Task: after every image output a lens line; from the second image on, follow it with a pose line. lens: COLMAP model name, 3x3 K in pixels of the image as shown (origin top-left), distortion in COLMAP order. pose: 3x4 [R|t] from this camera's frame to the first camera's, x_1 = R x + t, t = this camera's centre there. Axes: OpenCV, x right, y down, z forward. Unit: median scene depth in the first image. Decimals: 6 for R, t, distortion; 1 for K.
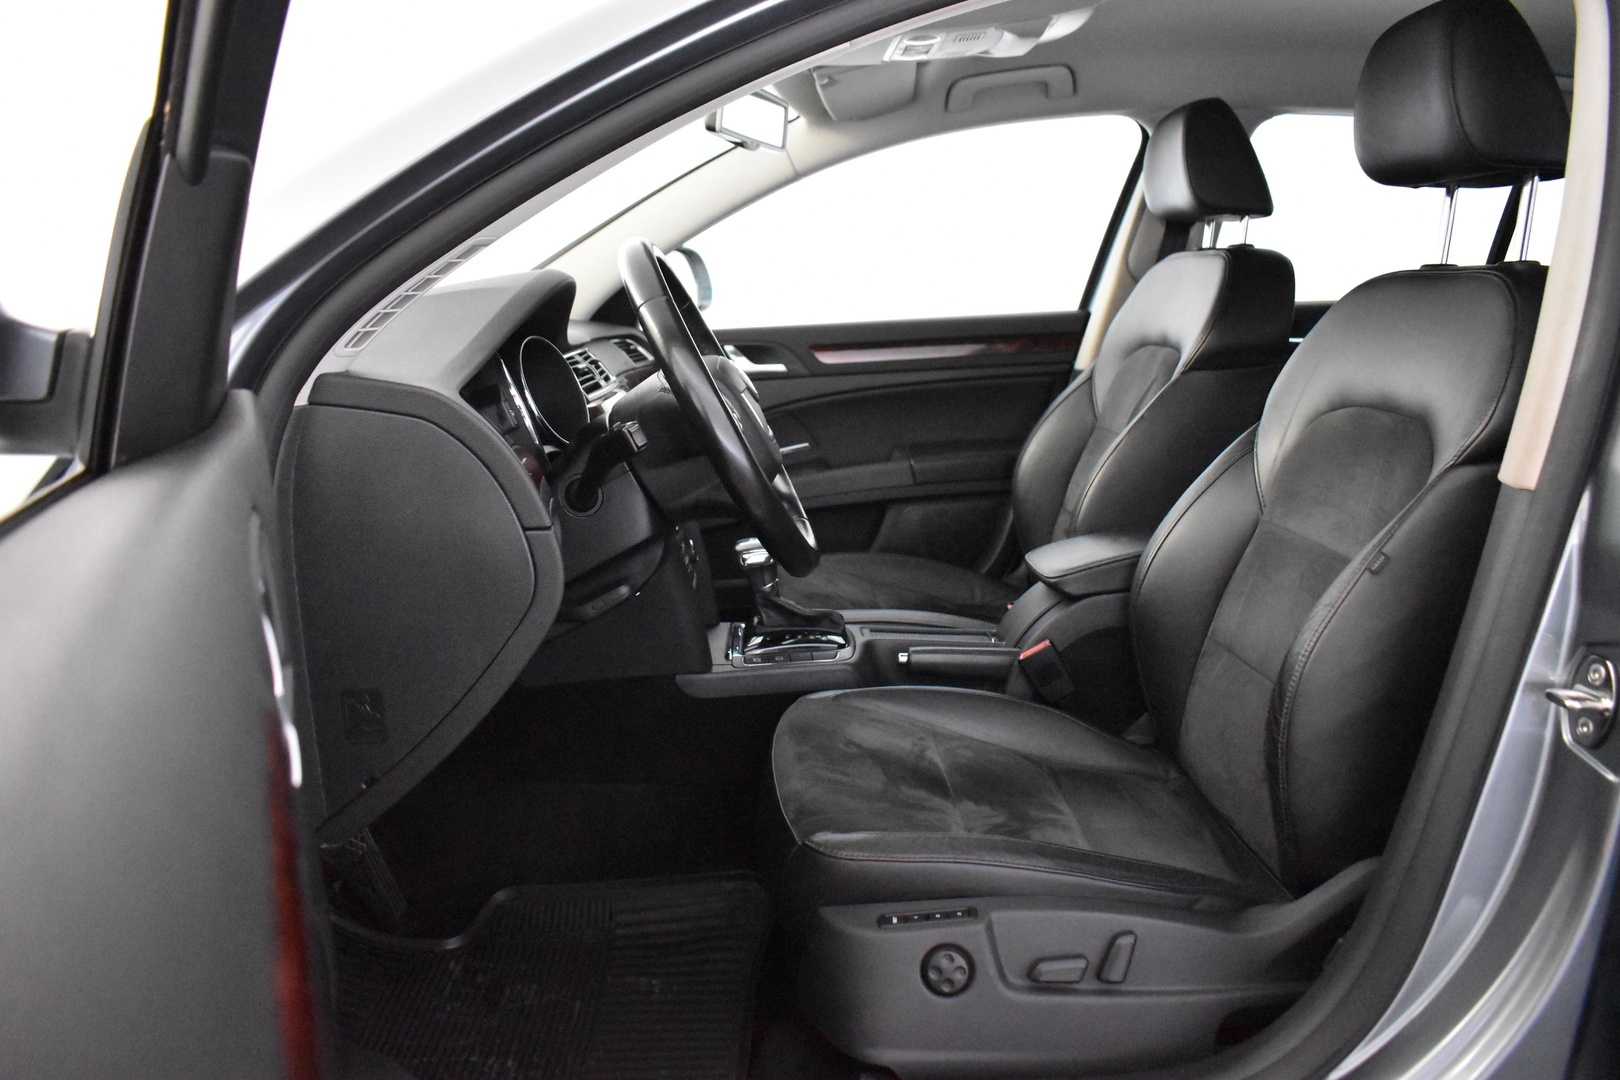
lens RADIAL K [[1269.6, 0, 810.0], [0, 1269.6, 540.0], [0, 0, 1]] dist [-0.112799, 0.006721]
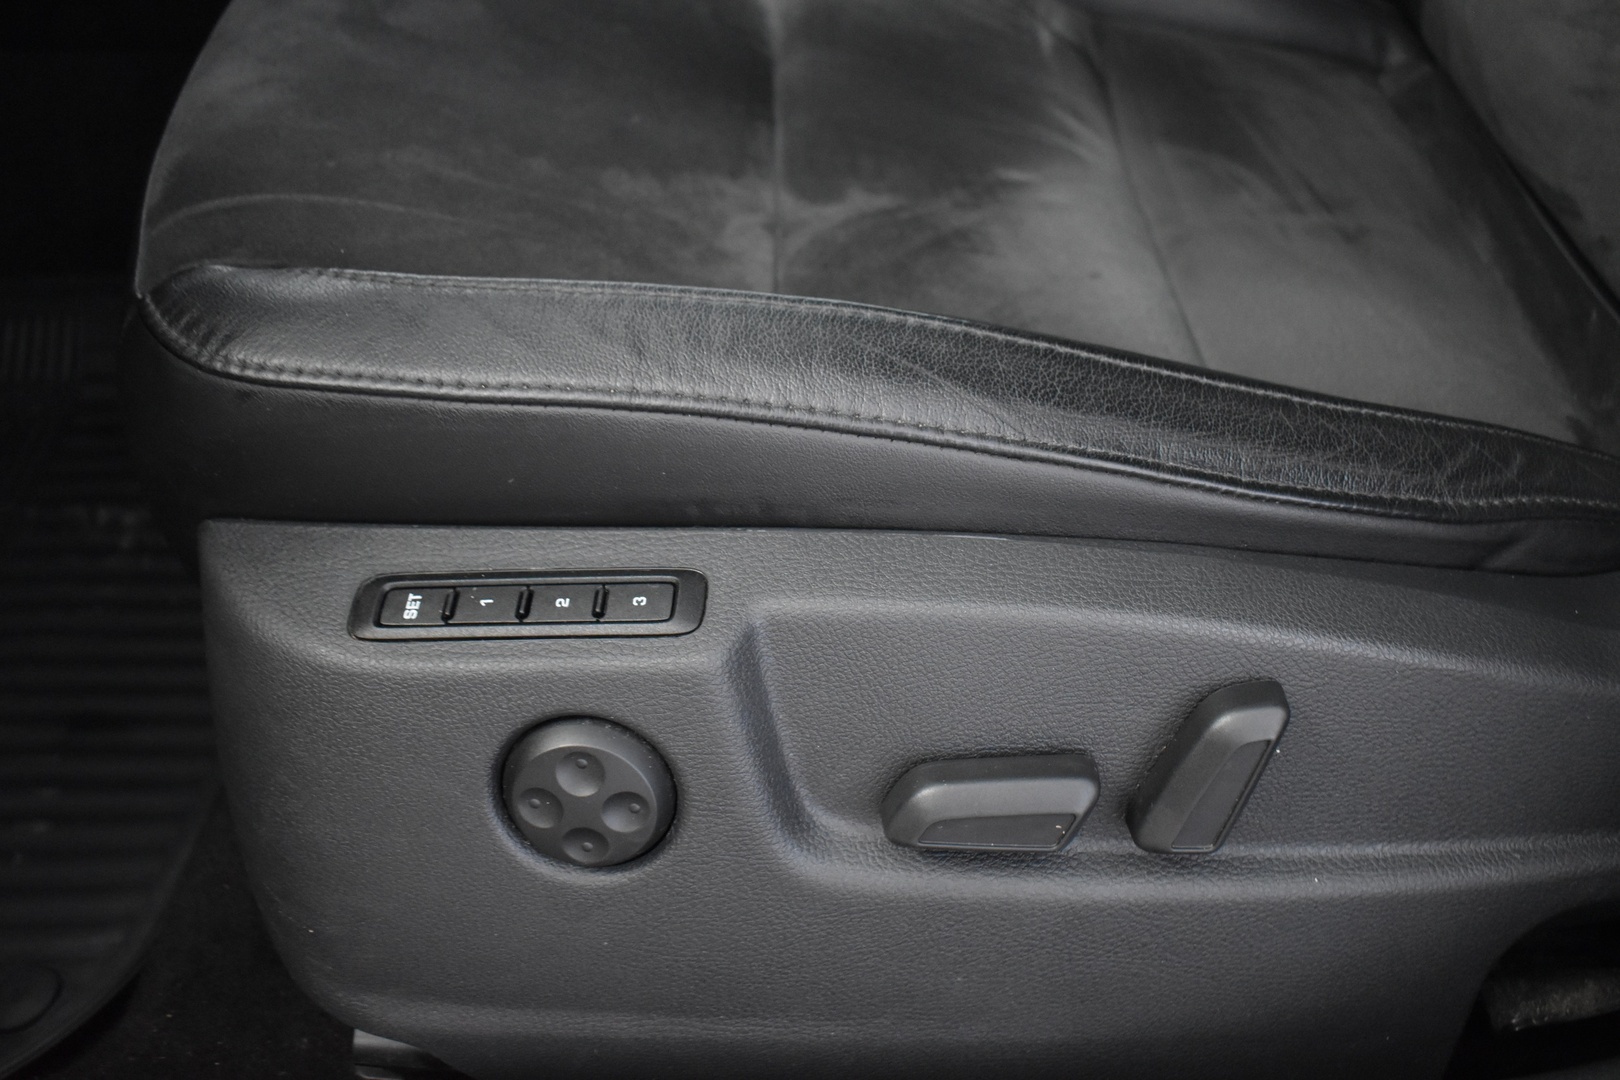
lens RADIAL K [[1567.2, 0, 810.0], [0, 1567.2, 540.0], [0, 0, 1]] dist [-0.073887, -0.004382]
pose [[0.999866, 0.016286, 0.001767, 0.154282], [-0.015026, 0.868852, 0.494843, 0.117933], [0.006524, -0.494803, 0.868981, 0.708028]]
